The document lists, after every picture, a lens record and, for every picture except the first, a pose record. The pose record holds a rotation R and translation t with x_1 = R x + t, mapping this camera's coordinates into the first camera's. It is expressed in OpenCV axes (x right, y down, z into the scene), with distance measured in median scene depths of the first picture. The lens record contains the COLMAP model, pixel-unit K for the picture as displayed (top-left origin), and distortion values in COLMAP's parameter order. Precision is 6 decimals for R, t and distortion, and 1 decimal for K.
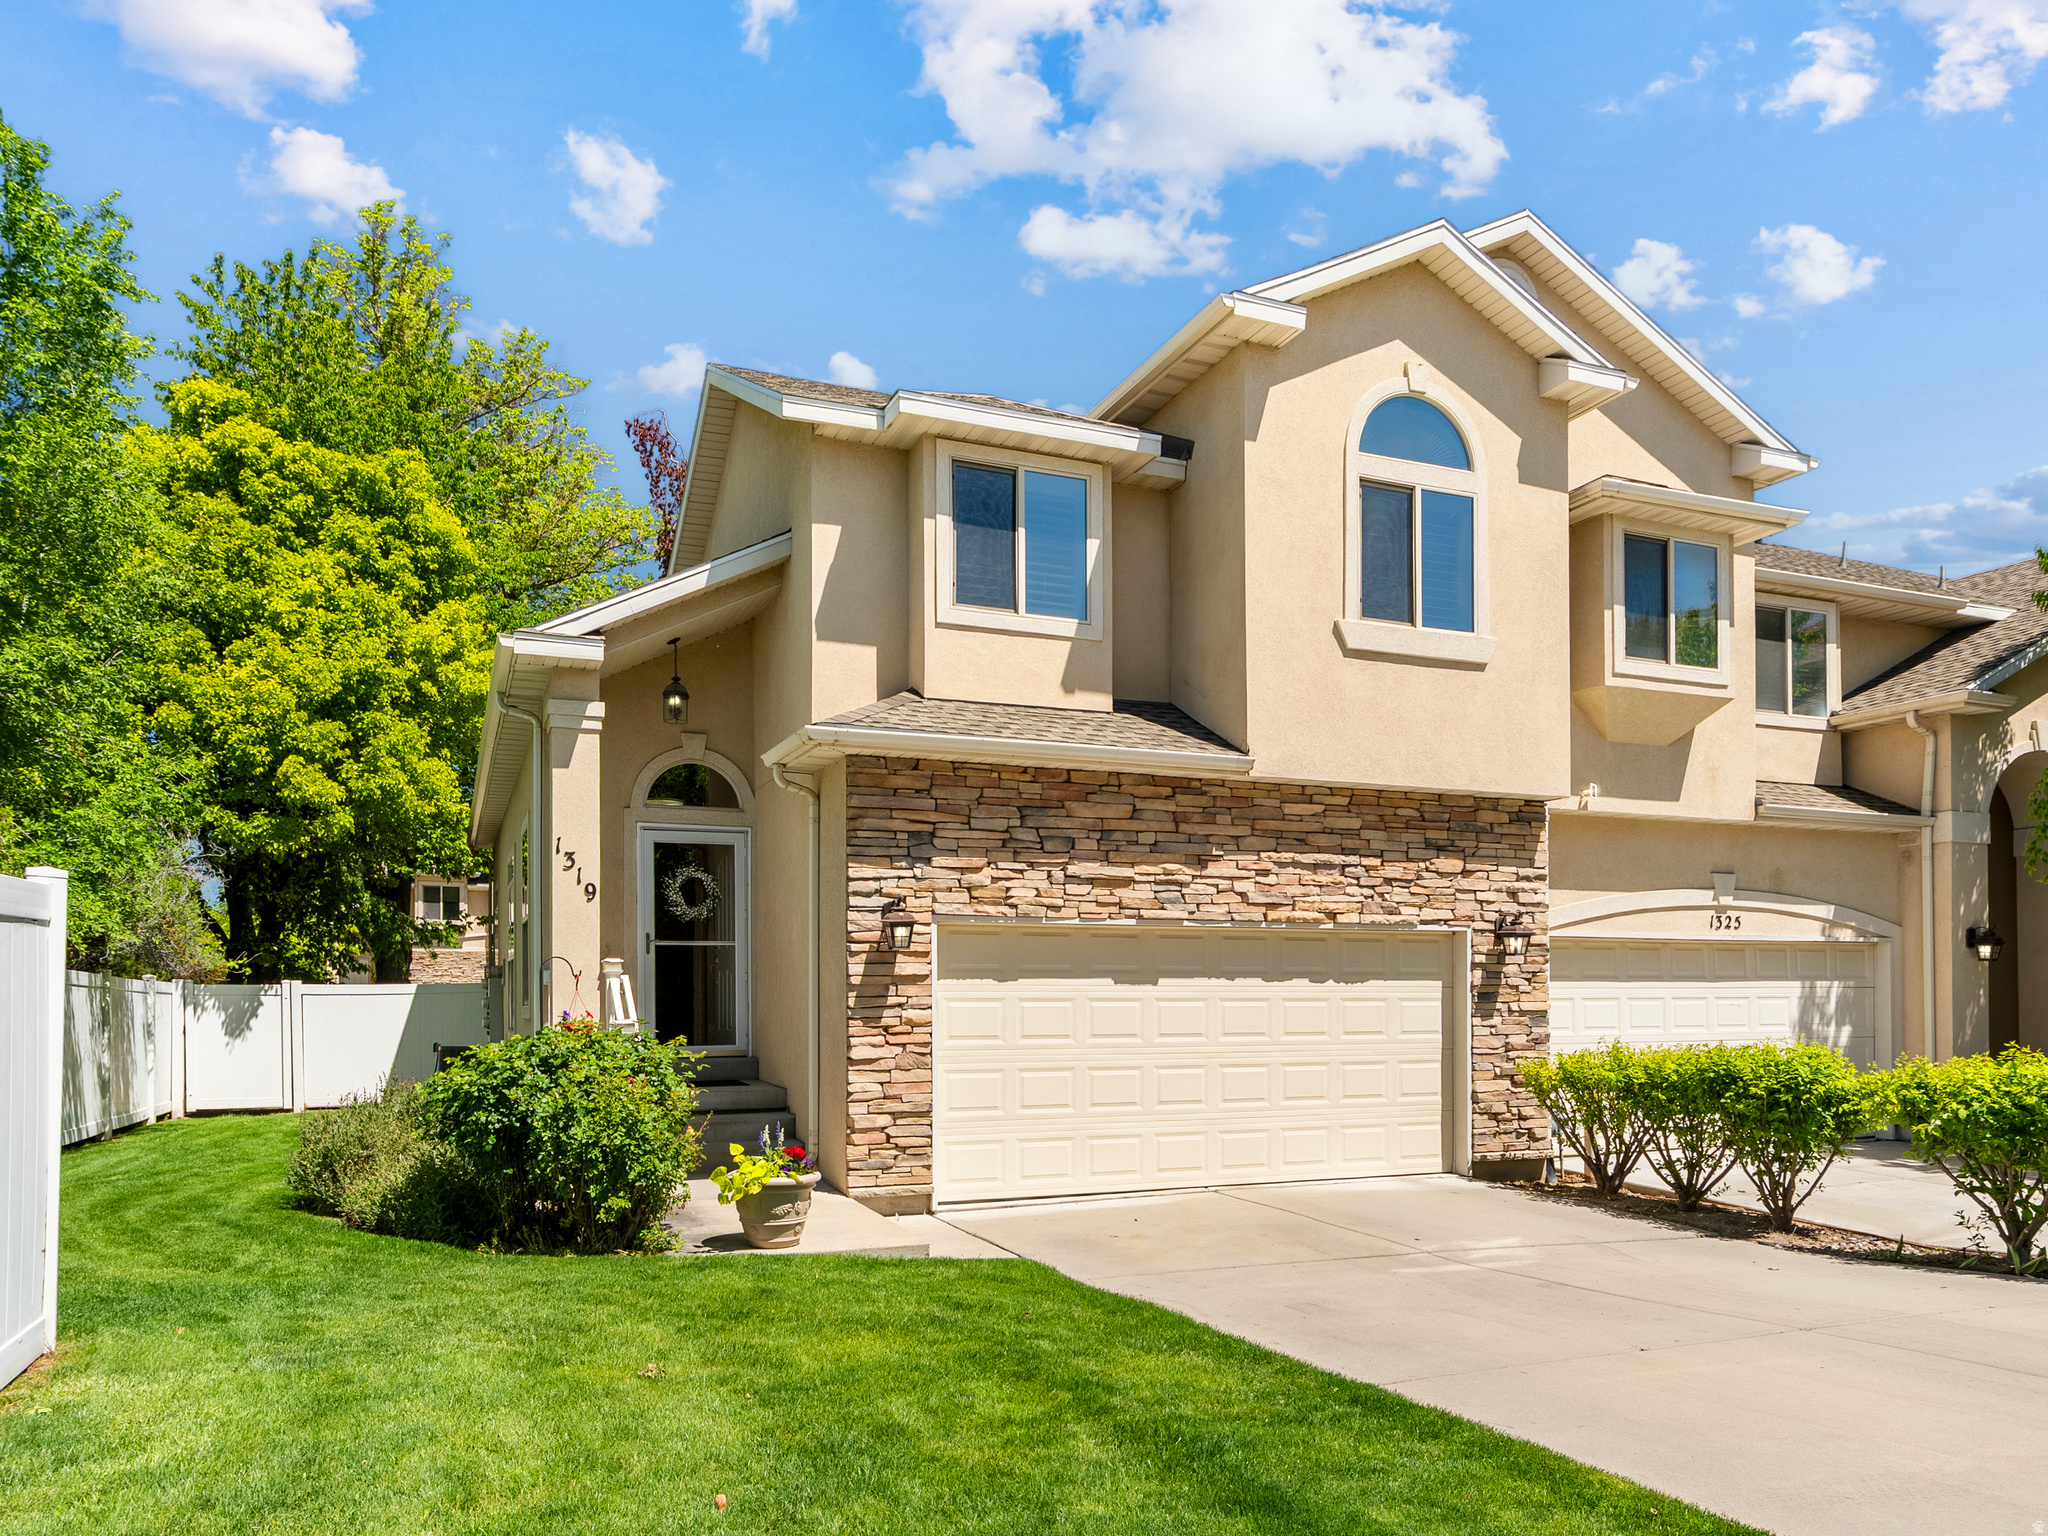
lens RADIAL K [[1271.0, 0, 1023.8], [0, 1271.0, 895.7], [0, 0, 1]] dist [0.004268, 0.001061]
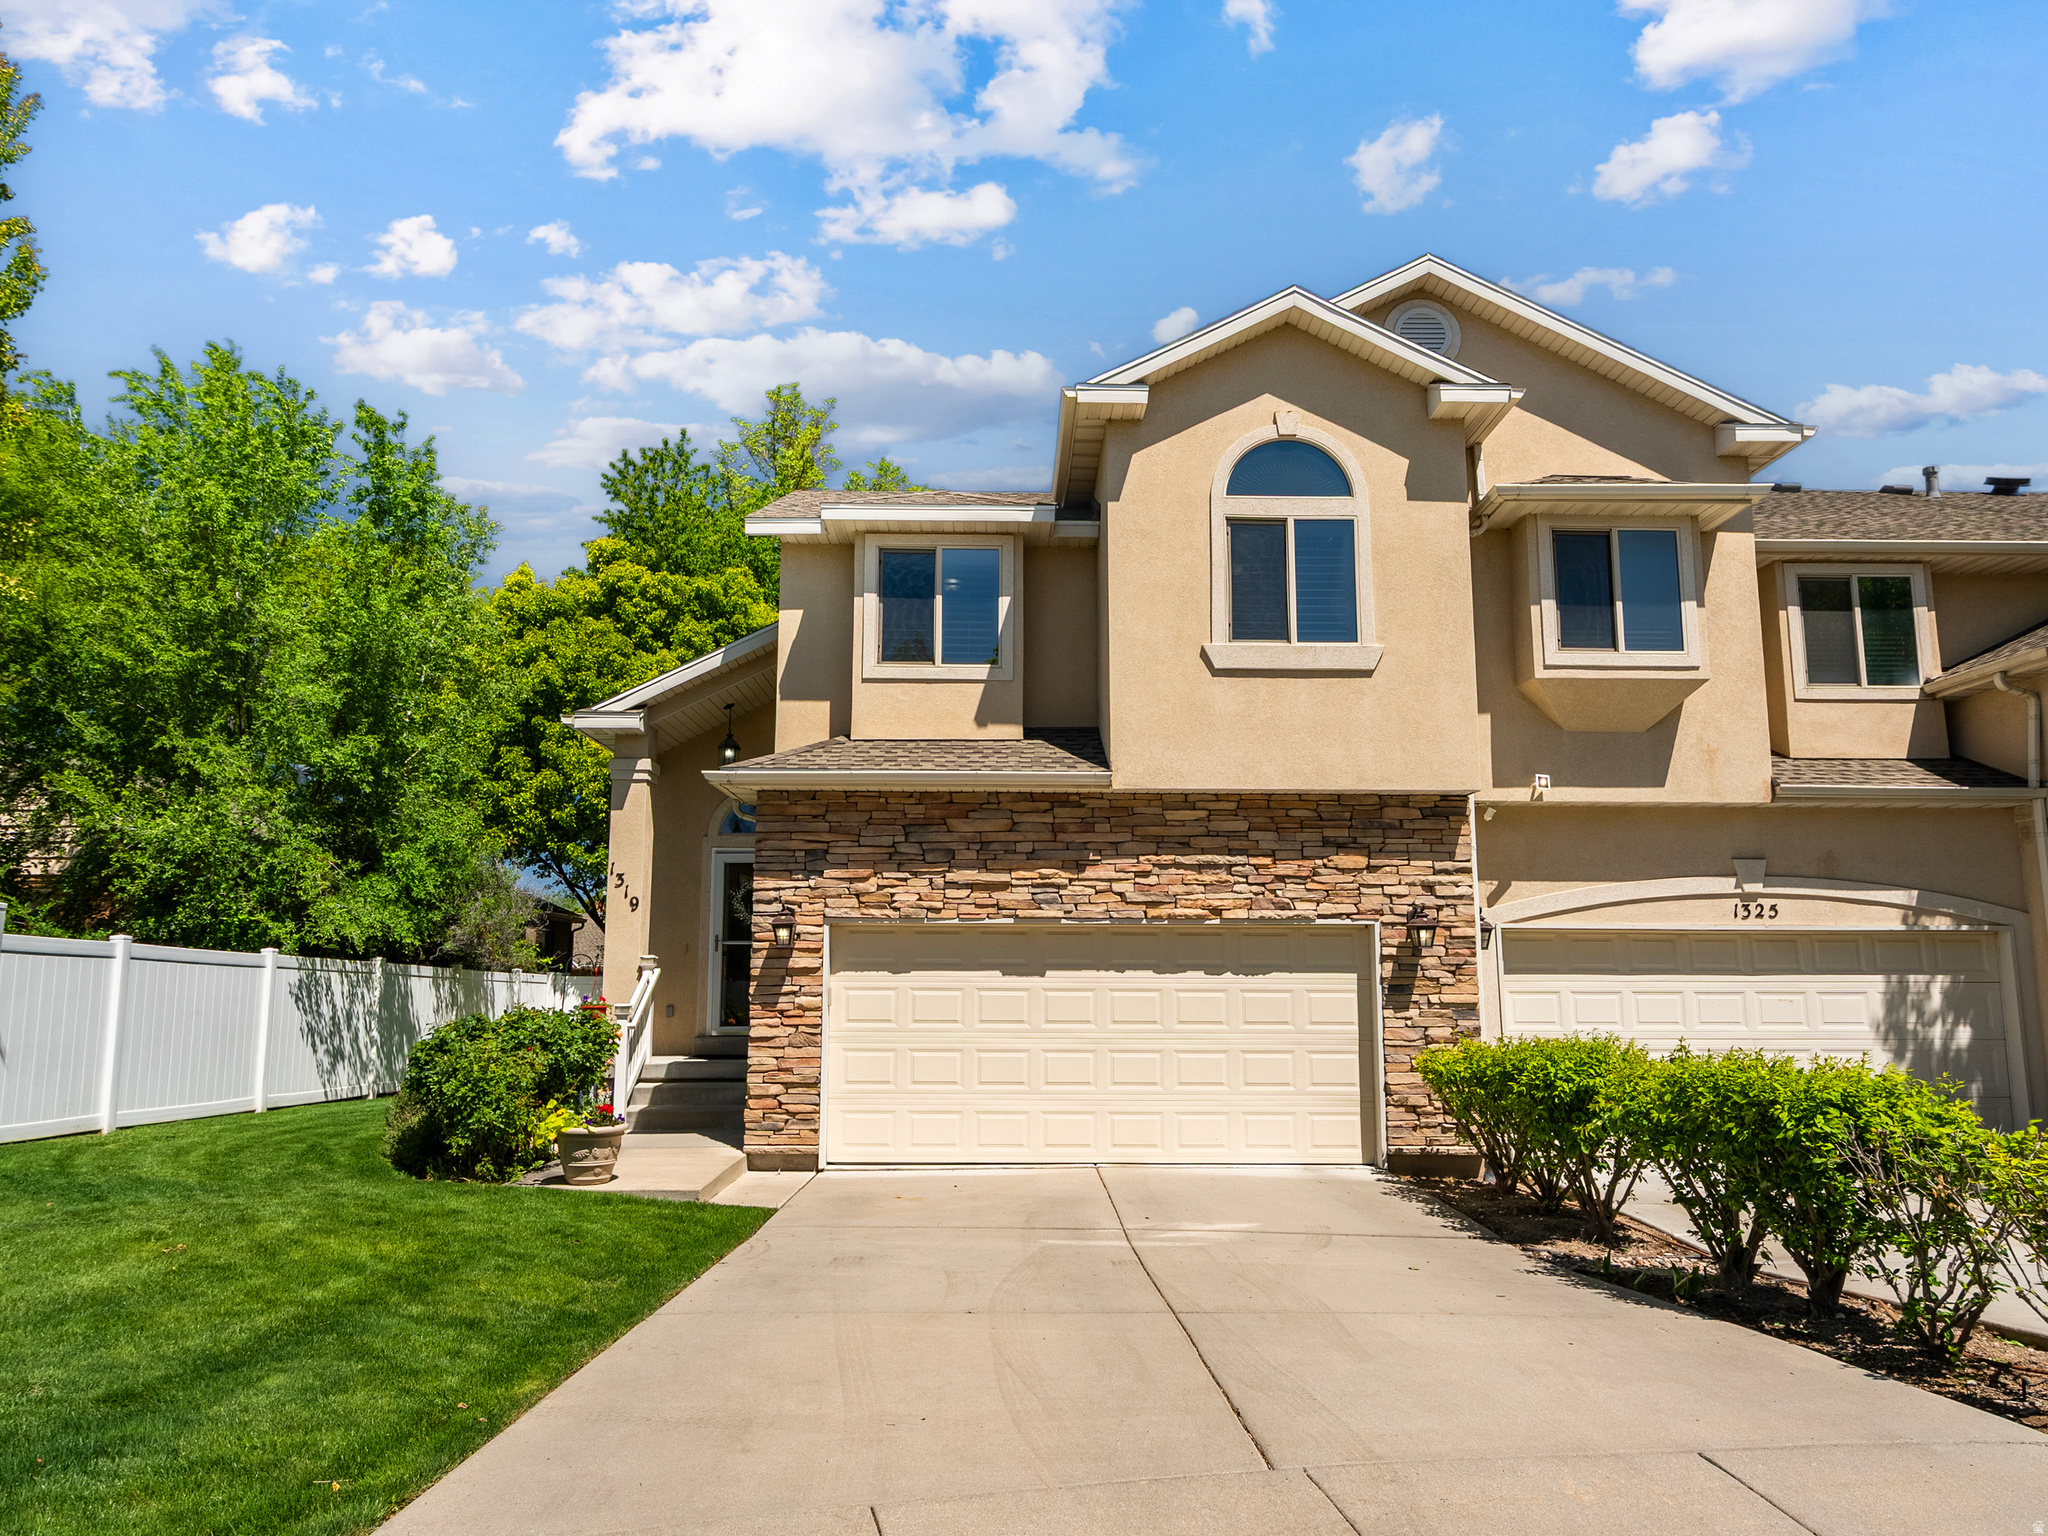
lens RADIAL K [[1137.3, 0, 1024.0], [0, 1137.3, 768.0], [0, 0, 1]] dist [0.003050, 0.001199]
pose [[0.943733, -0.058570, -0.325480, 0.401614], [0.021207, 0.992884, -0.117179, 0.003872], [0.330027, 0.103683, 0.938260, 0.022583]]
